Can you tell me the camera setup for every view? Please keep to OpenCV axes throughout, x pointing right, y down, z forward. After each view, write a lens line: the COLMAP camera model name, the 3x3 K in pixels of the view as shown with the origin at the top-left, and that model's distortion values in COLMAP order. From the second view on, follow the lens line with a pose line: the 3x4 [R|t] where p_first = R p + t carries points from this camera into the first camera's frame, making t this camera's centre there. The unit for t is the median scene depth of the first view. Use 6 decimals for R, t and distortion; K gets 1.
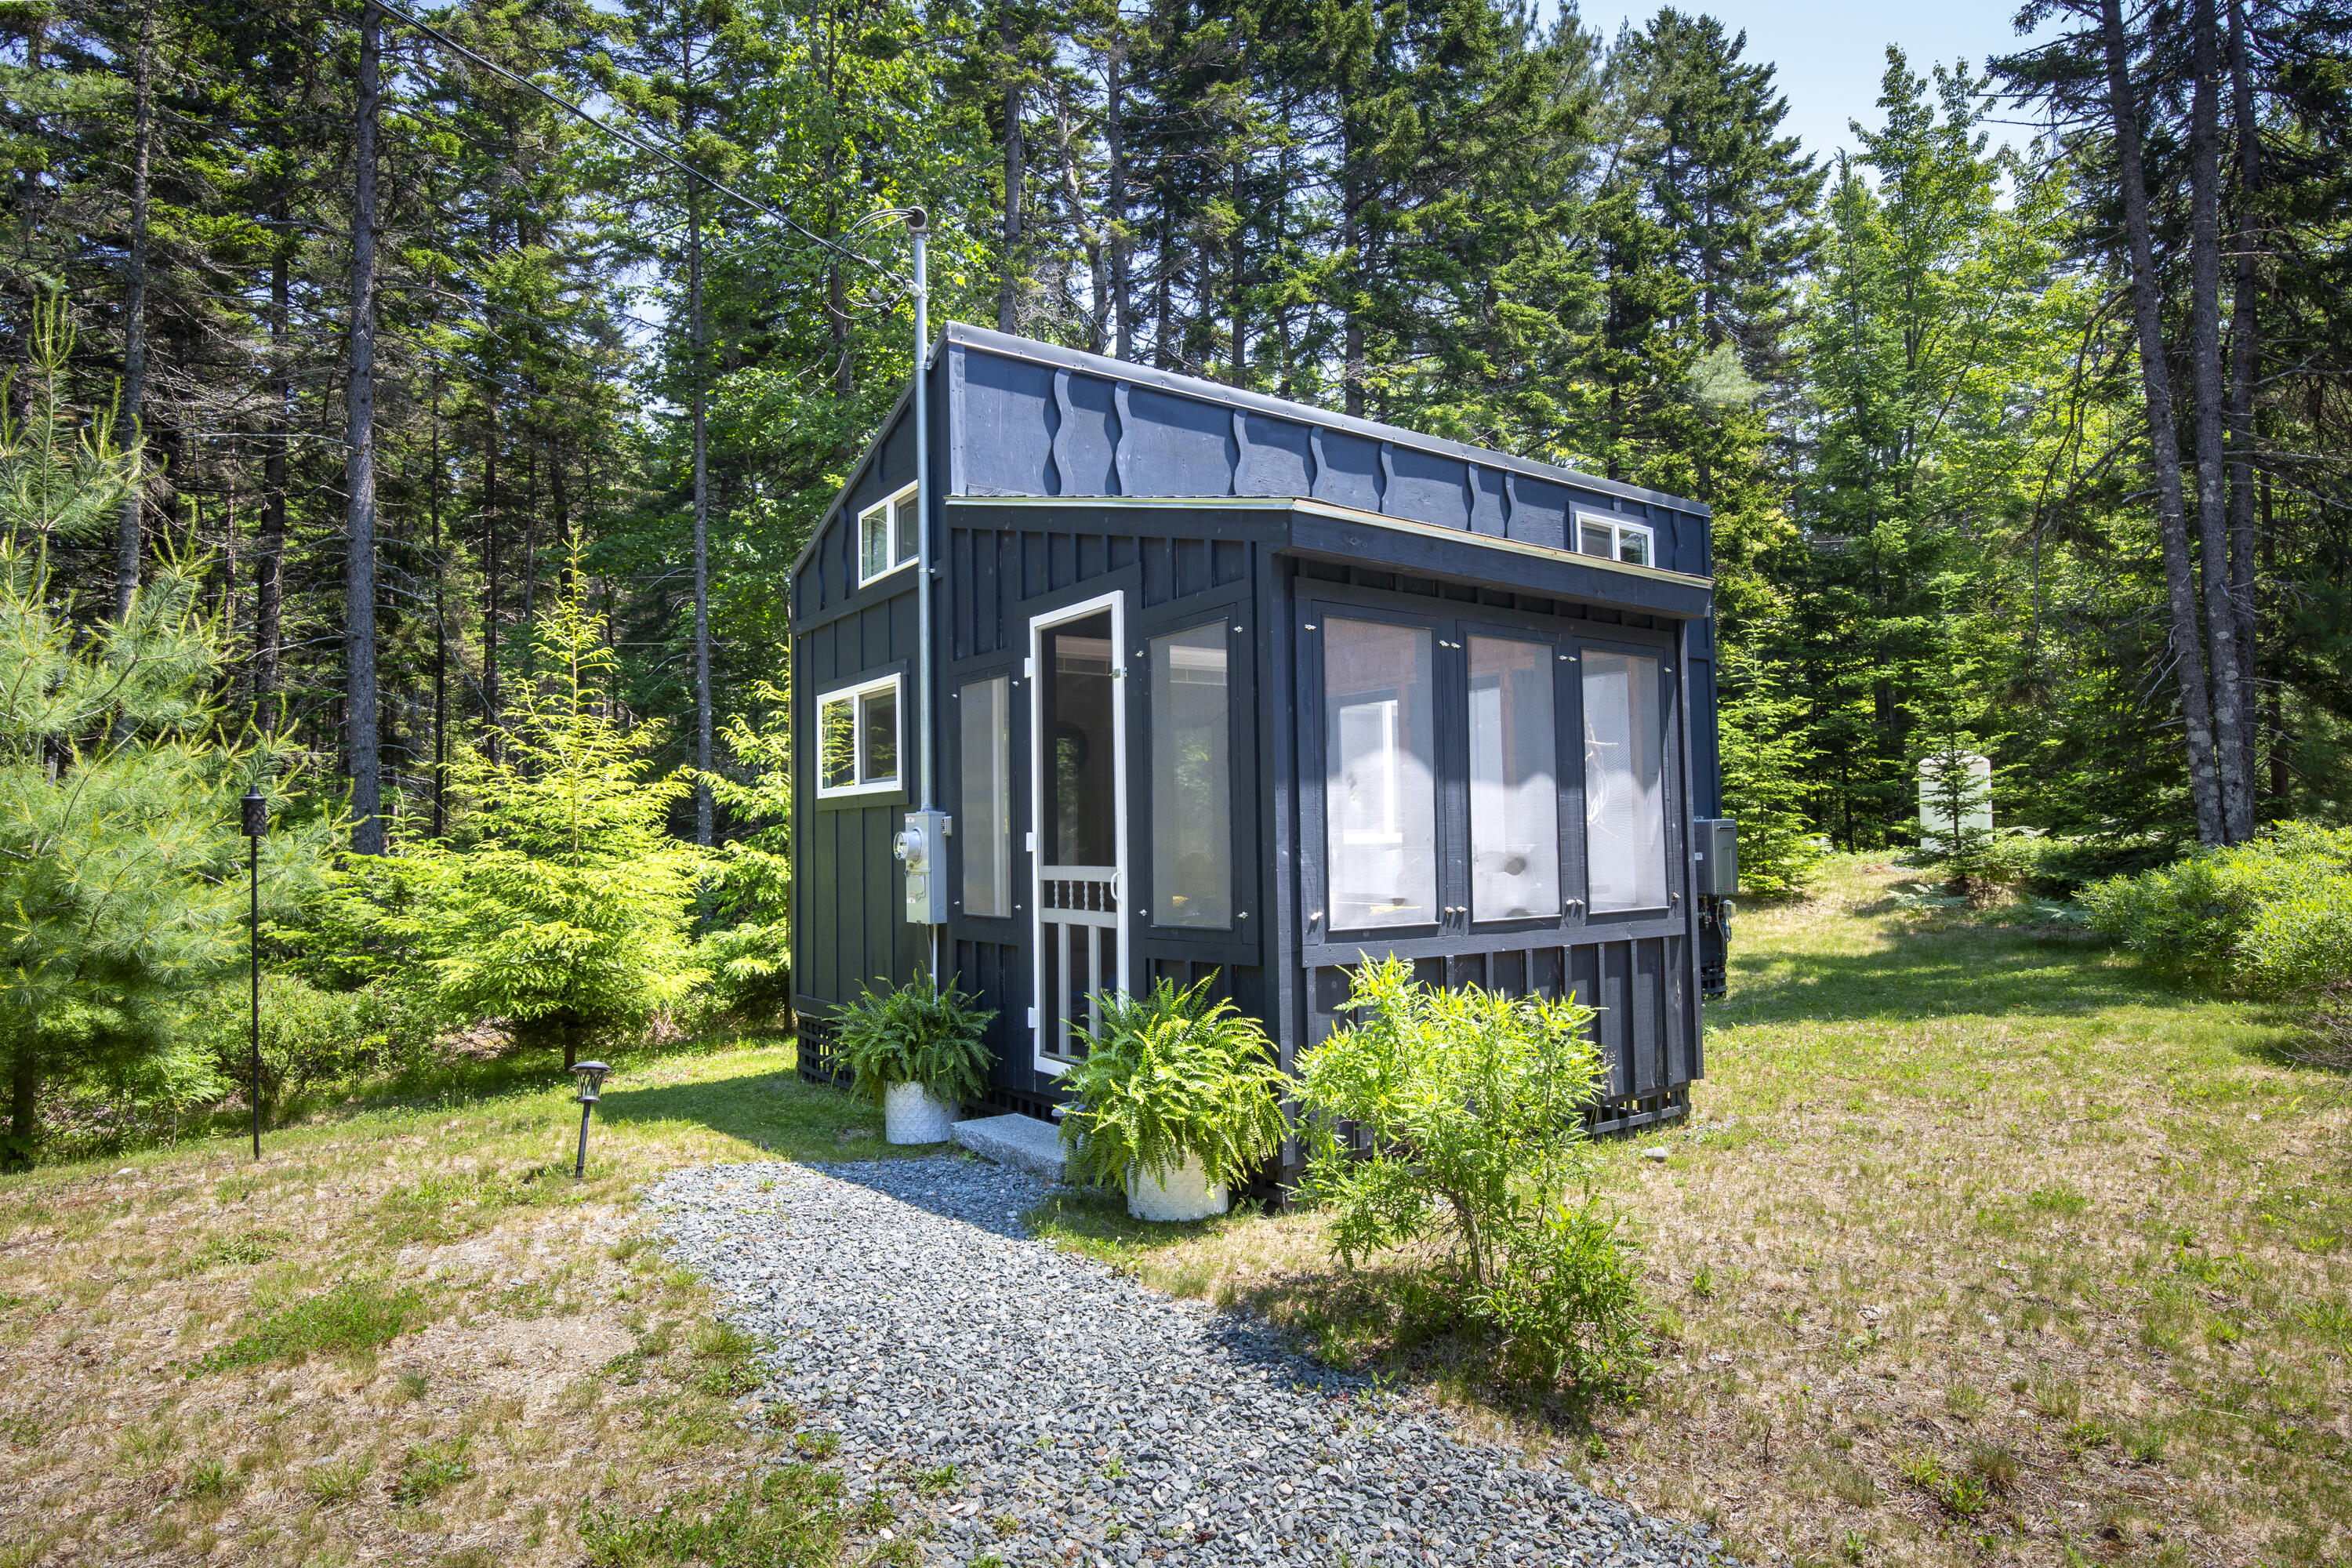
lens RADIAL K [[1273.0, 0, 1176.0], [0, 1273.0, 784.0], [0, 0, 1]] dist [-0.005766, -0.000860]
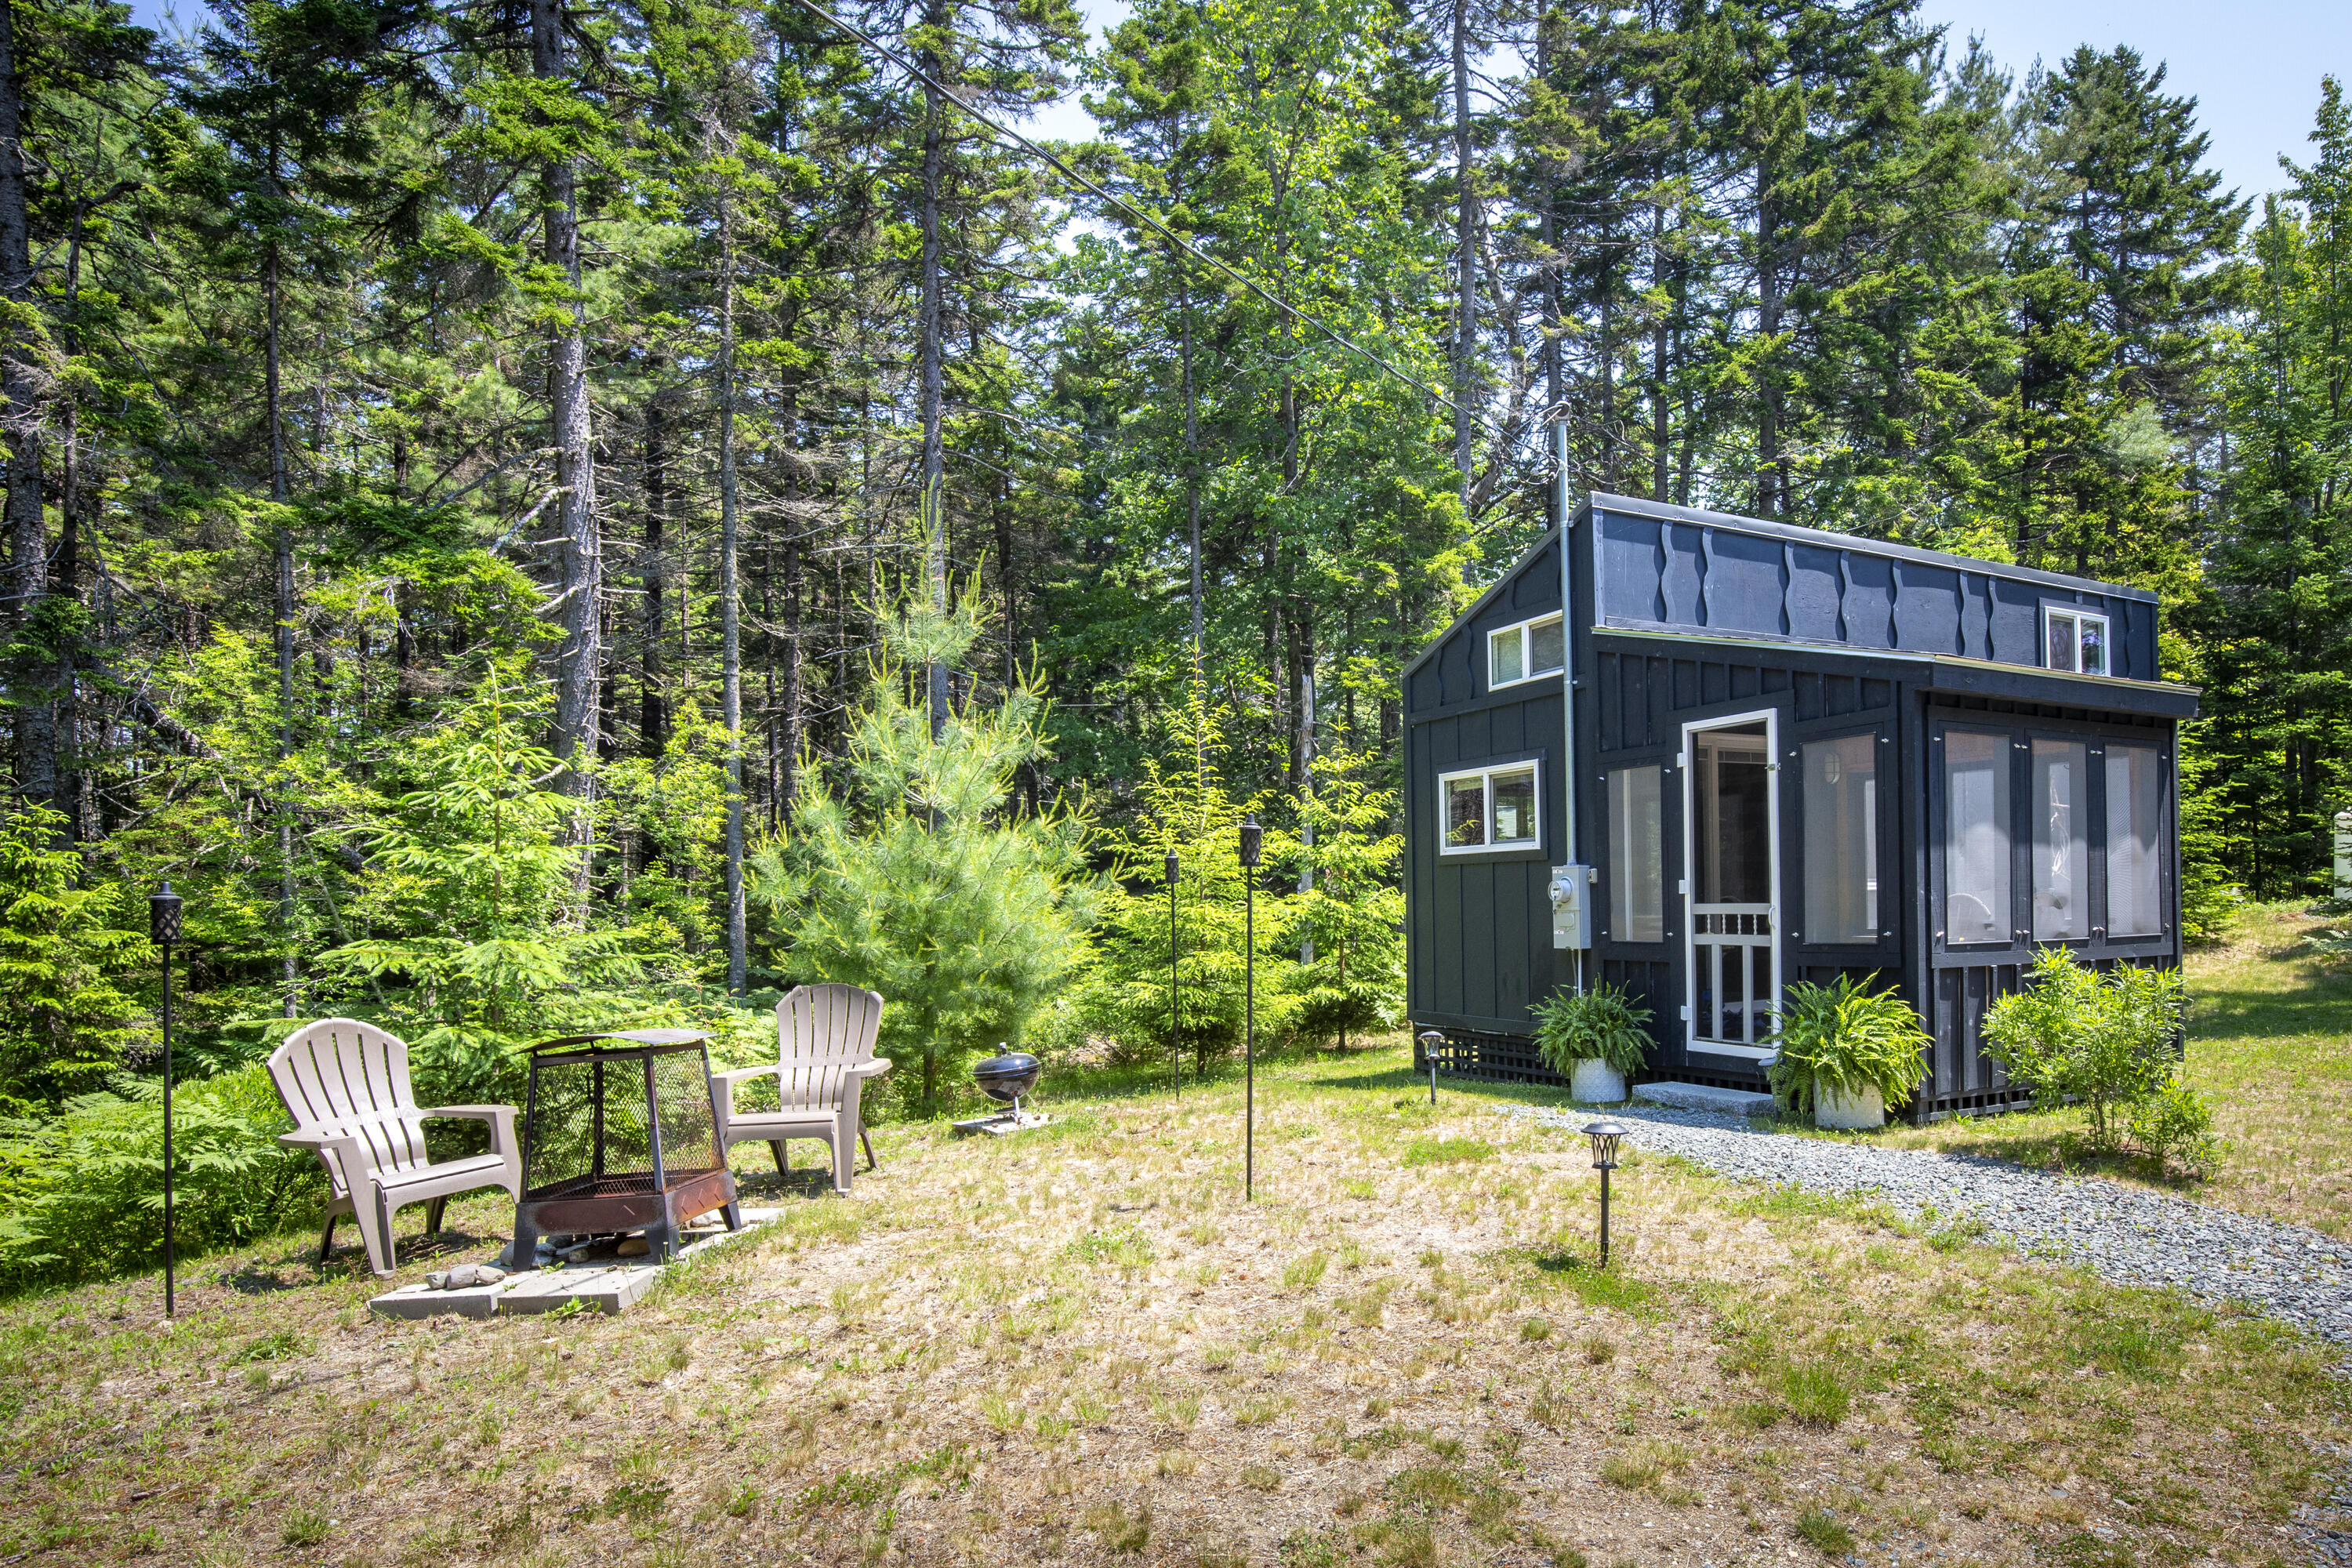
lens RADIAL K [[1558.0, 0, 1181.5], [0, 1558.0, 909.2], [0, 0, 1]] dist [-0.033025, 0.006041]
pose [[0.995068, 0.000113, -0.099192, -0.415324], [0.004954, 0.998695, 0.050838, -0.015561], [0.099068, -0.051079, 0.993769, -0.619091]]
